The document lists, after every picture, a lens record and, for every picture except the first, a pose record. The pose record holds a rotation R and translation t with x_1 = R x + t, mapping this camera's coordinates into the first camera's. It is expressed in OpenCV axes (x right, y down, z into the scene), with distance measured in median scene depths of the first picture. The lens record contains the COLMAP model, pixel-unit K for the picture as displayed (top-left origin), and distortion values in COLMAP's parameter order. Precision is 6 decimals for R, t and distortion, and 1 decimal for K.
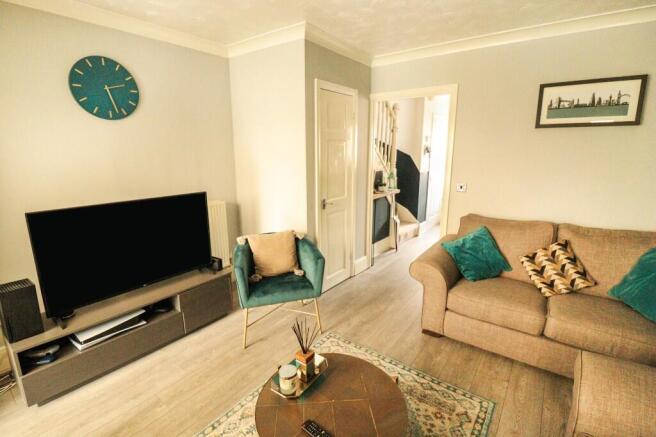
lens RADIAL K [[316.3, 0, 328.0], [0, 316.3, 218.5], [0, 0, 1]] dist [0.000153, -0.019139]
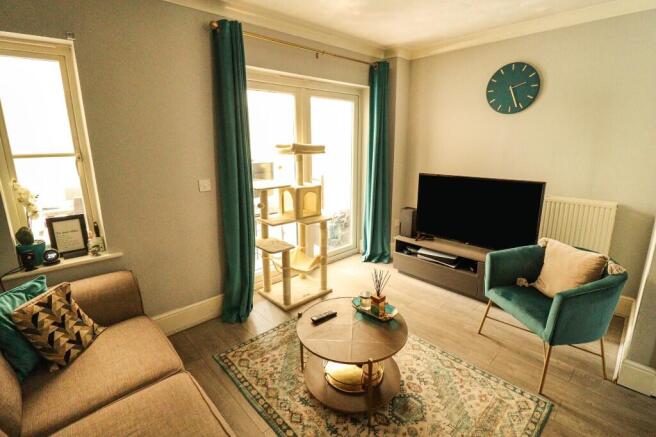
lens RADIAL K [[306.2, 0, 331.7], [0, 306.2, 214.0], [0, 0, 1]] dist [0.001818, -0.010261]
pose [[-0.186274, 0.222306, -0.957017, 0.706646], [-0.201321, 0.944761, 0.258644, -0.116069], [0.961651, 0.240846, -0.131230, 0.600681]]
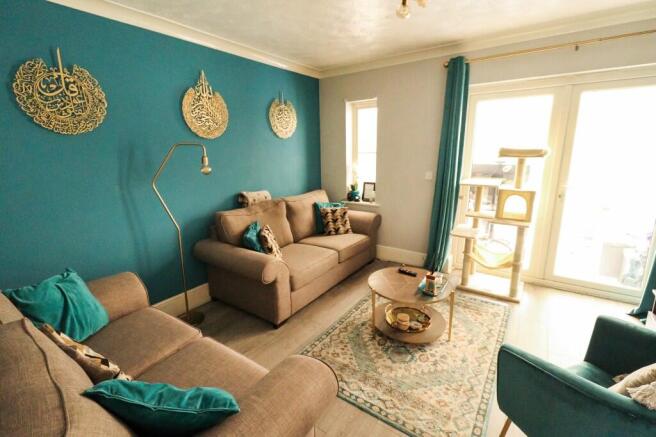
lens RADIAL K [[293.9, 0, 328.0], [0, 293.9, 218.5], [0, 0, 1]] dist [0.000266, -0.021821]
pose [[-0.999704, 0.021488, -0.011412, 0.298187], [0.014429, 0.901273, 0.433011, -0.297728], [0.019590, 0.432719, -0.901316, 1.420809]]
